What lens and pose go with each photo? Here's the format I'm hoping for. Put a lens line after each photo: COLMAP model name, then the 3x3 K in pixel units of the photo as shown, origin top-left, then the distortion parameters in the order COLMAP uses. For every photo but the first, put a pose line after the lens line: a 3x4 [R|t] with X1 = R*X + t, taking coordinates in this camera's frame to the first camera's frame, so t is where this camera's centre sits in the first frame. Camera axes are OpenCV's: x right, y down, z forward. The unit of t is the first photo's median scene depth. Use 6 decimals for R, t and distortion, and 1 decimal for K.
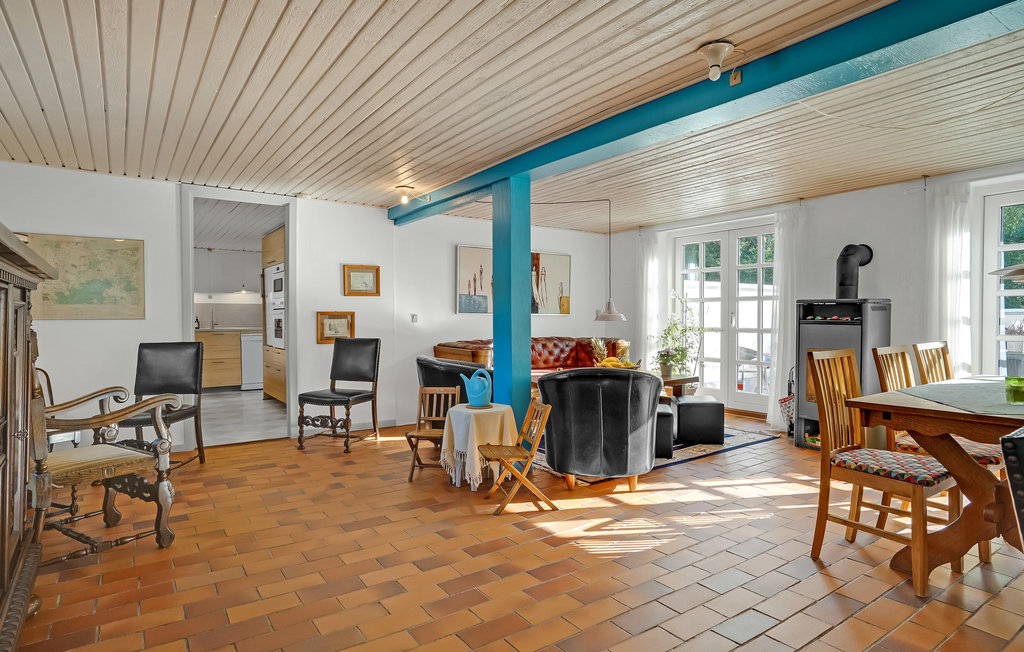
lens RADIAL K [[549.2, 0, 518.1], [0, 549.2, 337.4], [0, 0, 1]] dist [-0.002556, -0.000113]
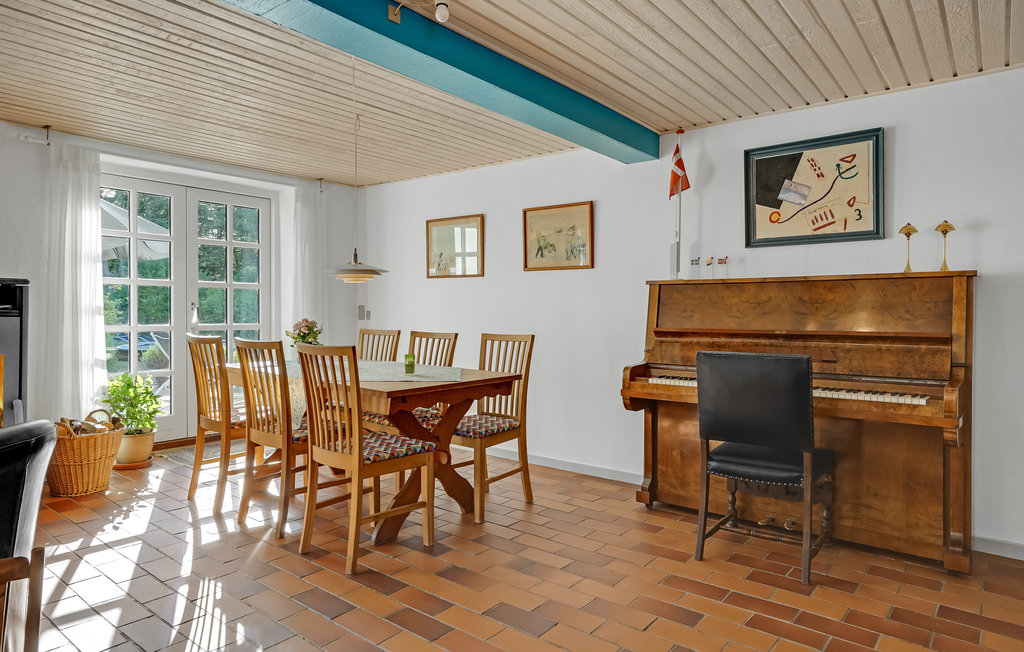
lens RADIAL K [[632.6, 0, 513.2], [0, 632.6, 307.4], [0, 0, 1]] dist [0.001991, 0.000507]
pose [[-0.280581, -0.000926, 0.959830, -0.235732], [0.019920, 0.999779, 0.006787, -0.019025], [-0.959624, 0.021024, -0.280500, 0.442138]]
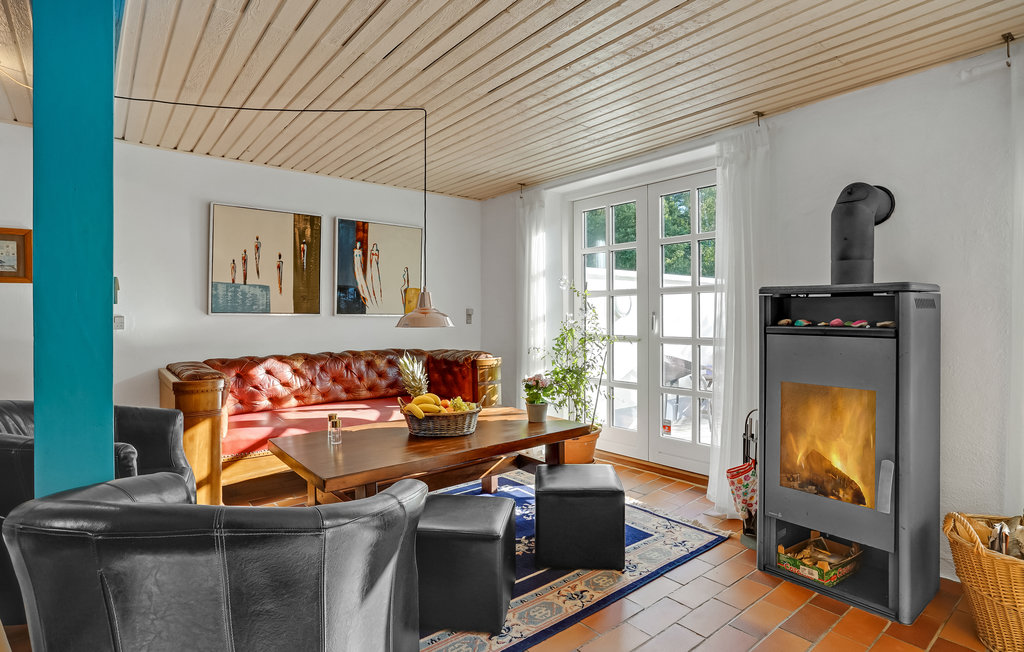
lens RADIAL K [[514.0, 0, 512.0], [0, 514.0, 326.0], [0, 0, 1]] dist [-0.022940, 0.000249]
pose [[0.998200, -0.001545, 0.059960, 0.189359], [0.002743, 0.999798, -0.019901, -0.017894], [-0.059917, 0.020029, 0.998002, 0.412877]]
